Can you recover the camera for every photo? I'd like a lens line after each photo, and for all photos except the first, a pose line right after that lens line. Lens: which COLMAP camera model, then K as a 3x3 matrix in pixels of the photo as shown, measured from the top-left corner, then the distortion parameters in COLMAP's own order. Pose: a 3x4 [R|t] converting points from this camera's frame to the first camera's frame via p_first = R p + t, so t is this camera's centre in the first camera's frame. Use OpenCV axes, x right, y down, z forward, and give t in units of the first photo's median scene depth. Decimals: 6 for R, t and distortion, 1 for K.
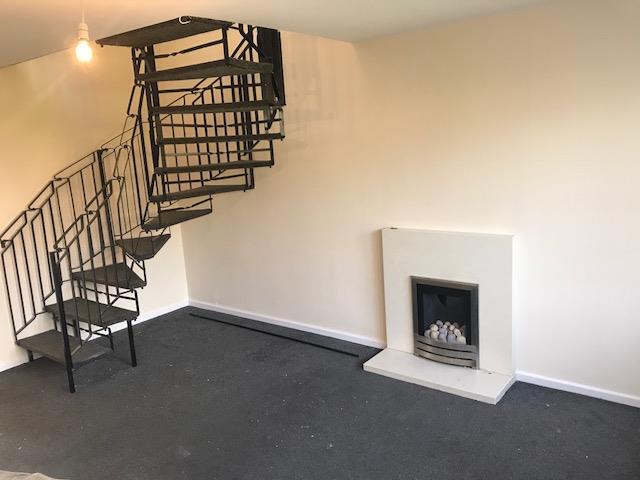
lens RADIAL K [[521.9, 0, 320.0], [0, 521.9, 240.0], [0, 0, 1]] dist [0.000821, -0.002287]
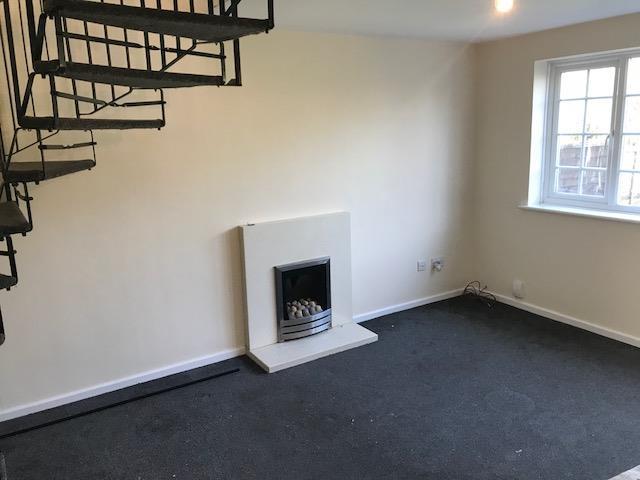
lens RADIAL K [[521.9, 0, 320.0], [0, 521.9, 240.0], [0, 0, 1]] dist [0.000821, -0.002287]
pose [[0.332720, -0.154109, 0.930348, -0.732870], [0.188129, 0.977573, 0.094651, -0.061907], [-0.924070, 0.143534, 0.354250, 0.541770]]
